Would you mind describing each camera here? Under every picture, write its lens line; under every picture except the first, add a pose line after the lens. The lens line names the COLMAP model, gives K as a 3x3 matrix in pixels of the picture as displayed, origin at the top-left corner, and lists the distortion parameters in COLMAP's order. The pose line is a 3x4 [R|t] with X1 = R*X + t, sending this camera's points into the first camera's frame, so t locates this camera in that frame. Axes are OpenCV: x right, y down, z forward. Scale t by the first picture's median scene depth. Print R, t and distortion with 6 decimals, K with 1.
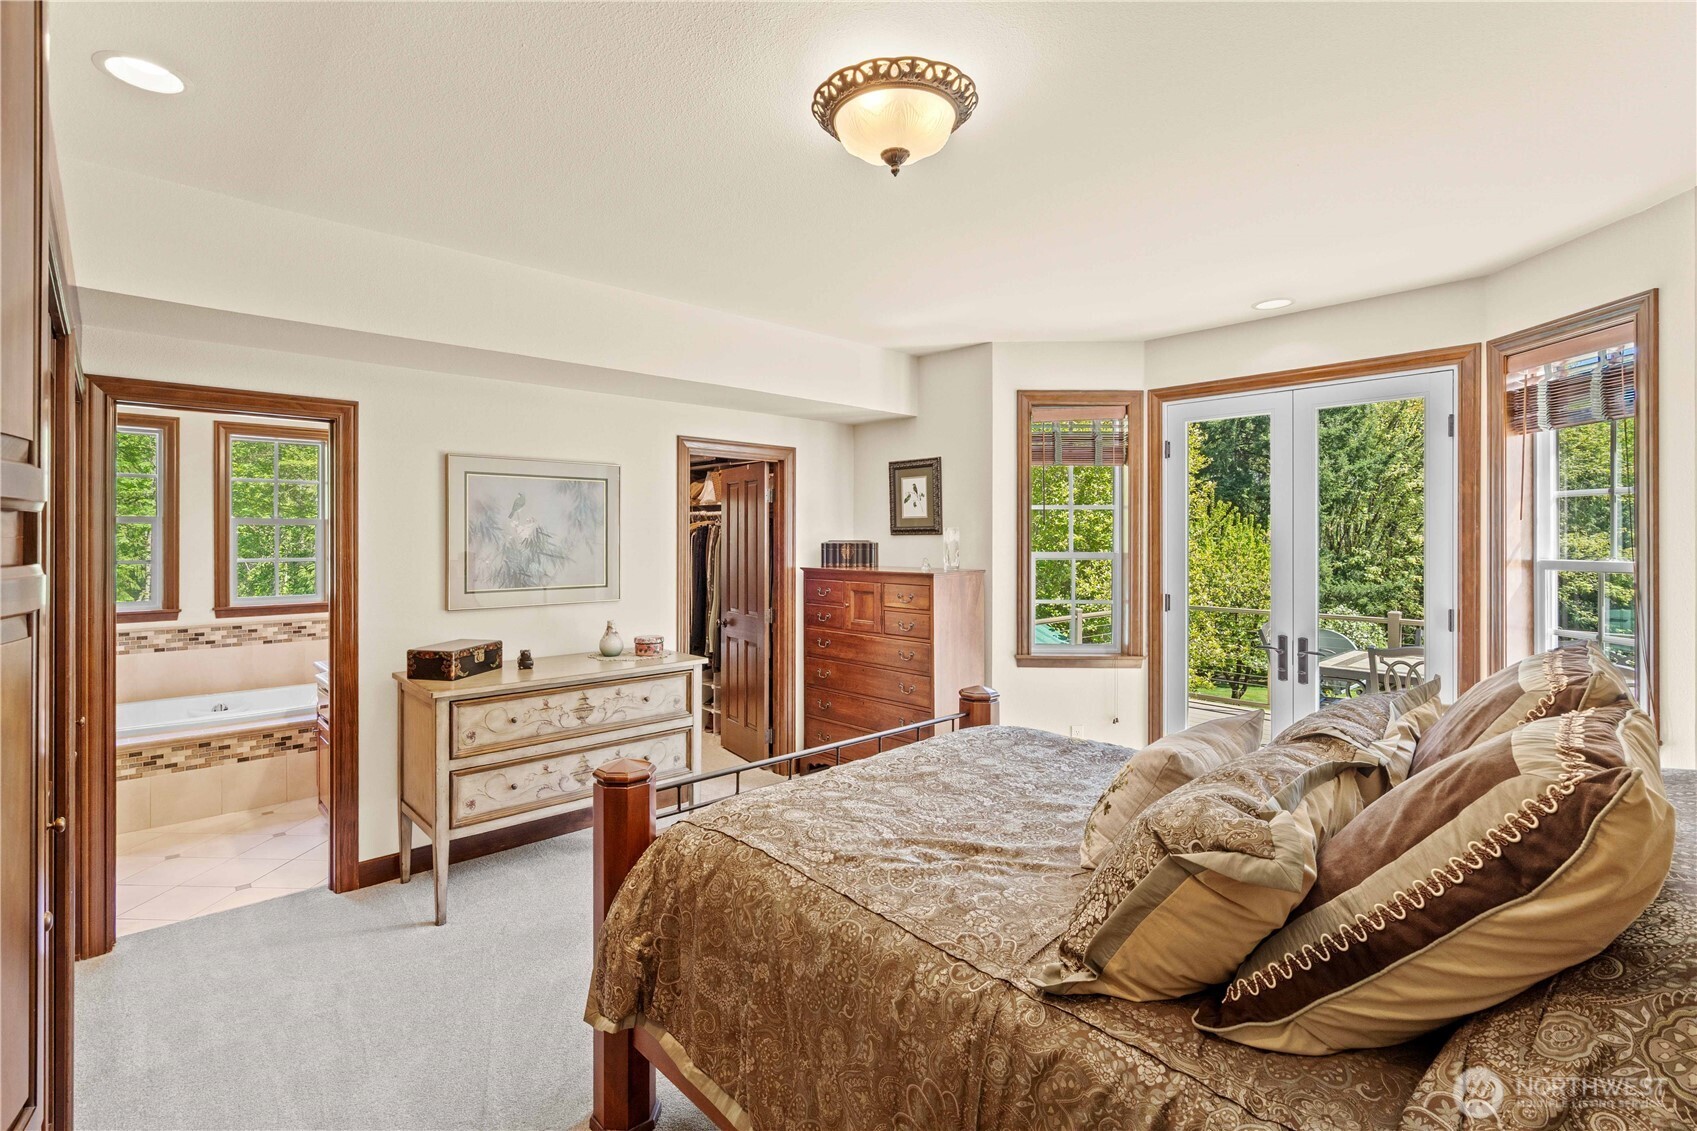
lens RADIAL K [[777.4, 0, 802.7], [0, 777.4, 539.4], [0, 0, 1]] dist [-0.000332, 0.000328]
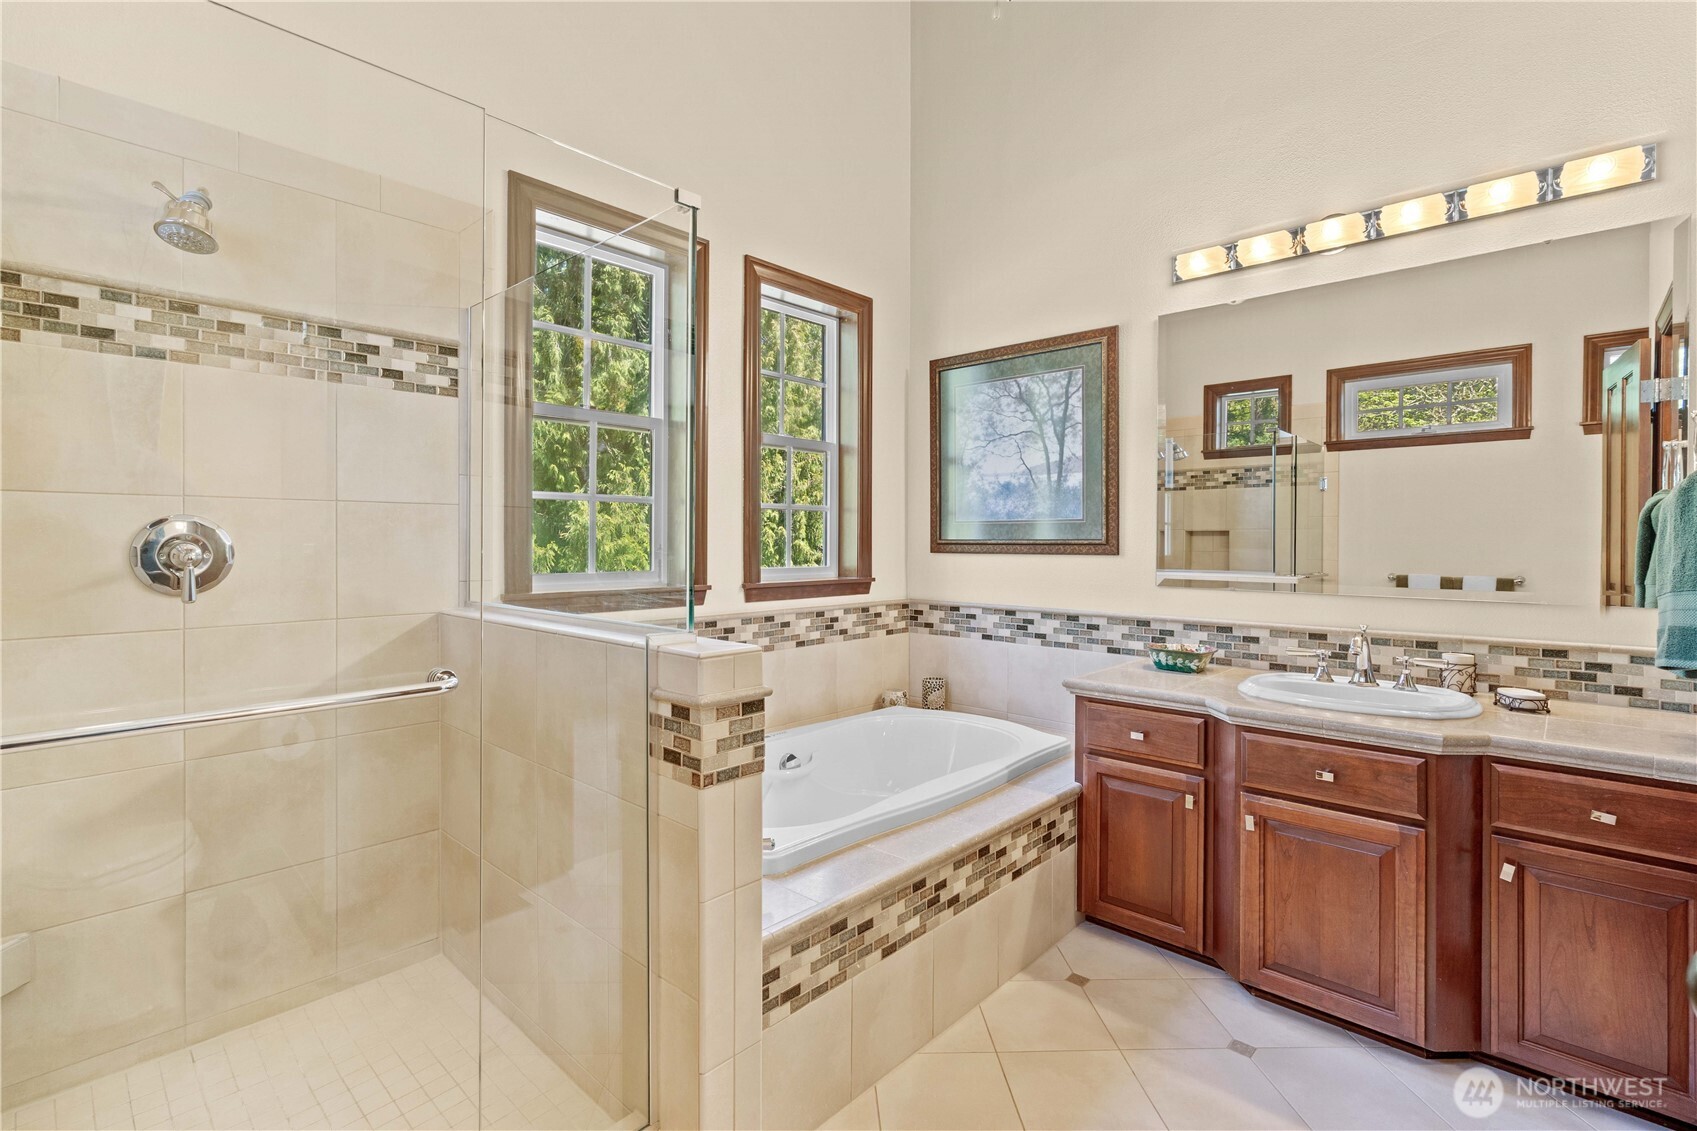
lens RADIAL K [[777.4, 0, 818.3], [0, 777.4, 541.9], [0, 0, 1]] dist [-0.000332, 0.000328]
pose [[0.997712, 0.002313, 0.067565, -0.782787], [-0.002541, 0.999991, 0.003280, 0.056961], [-0.067557, -0.003444, 0.997709, 0.443695]]
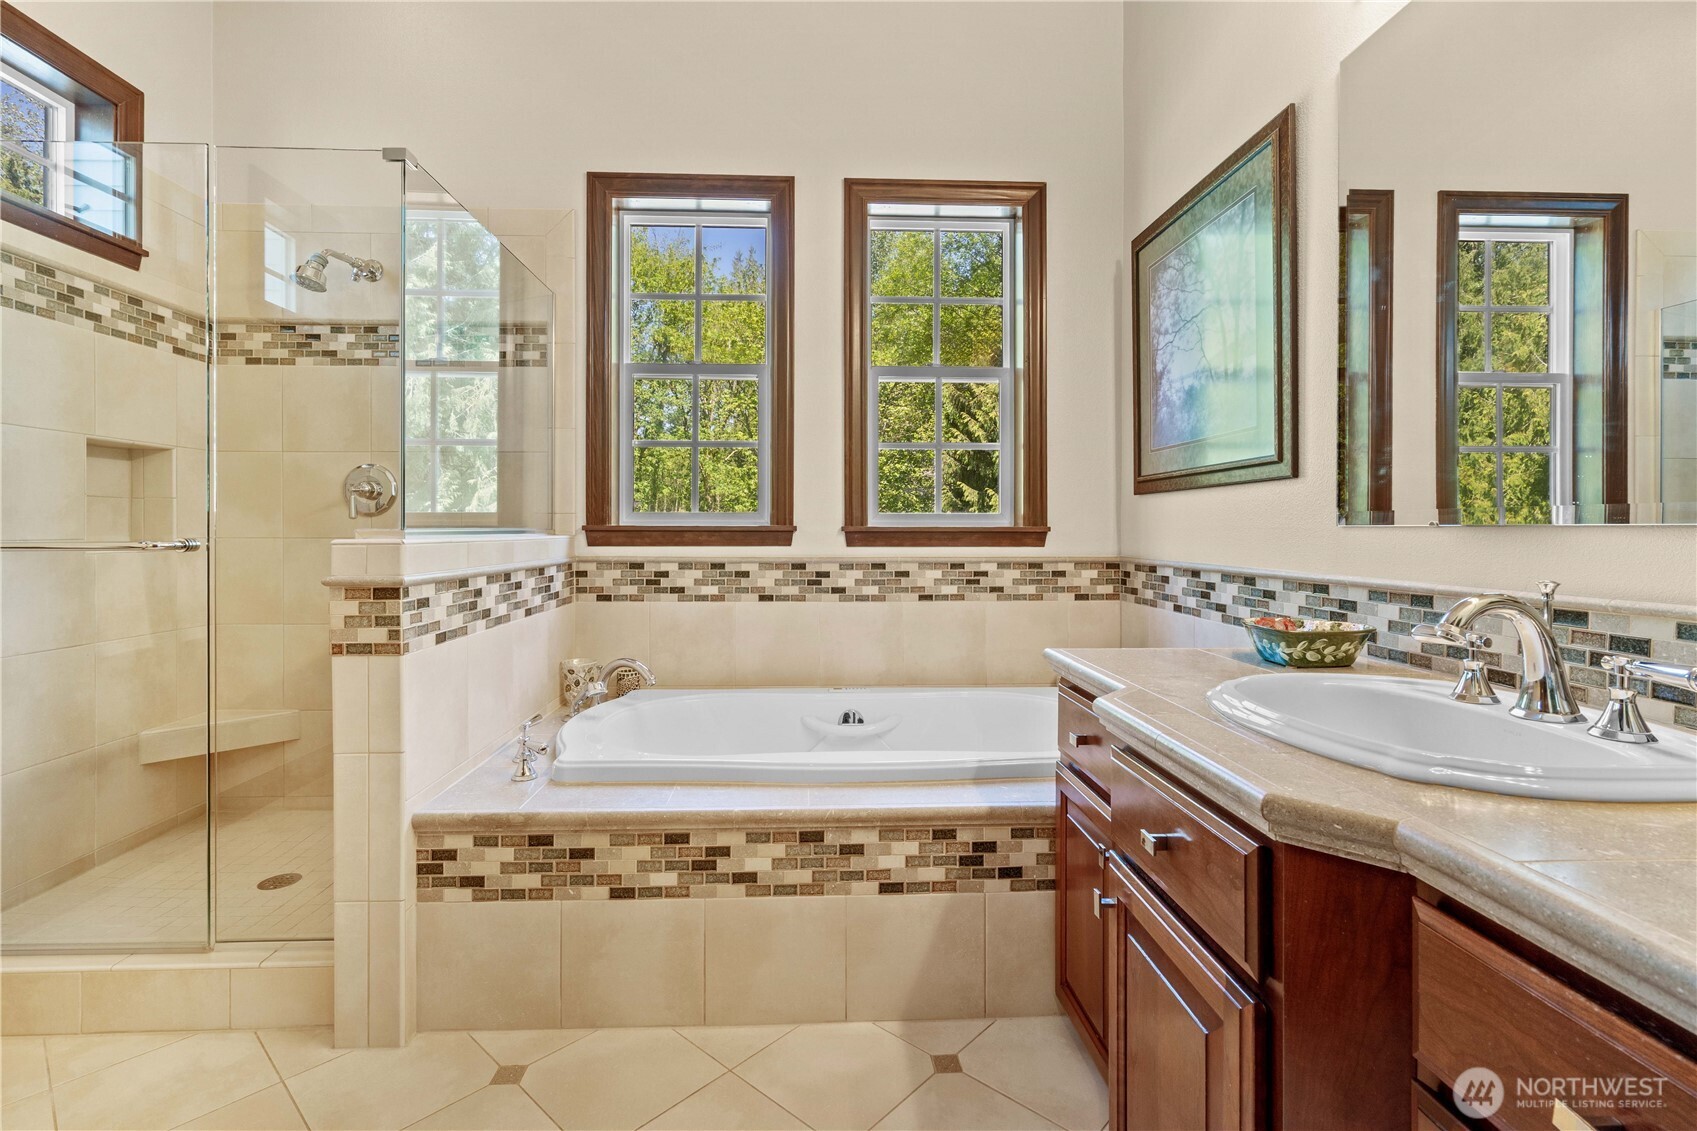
lens RADIAL K [[777.4, 0, 828.8], [0, 777.4, 526.1], [0, 0, 1]] dist [-0.000332, 0.000328]
pose [[0.769158, -0.001478, -0.639056, -0.439876], [0.000335, 0.999998, -0.001910, 0.092717], [0.639058, 0.001255, 0.769158, 0.605291]]
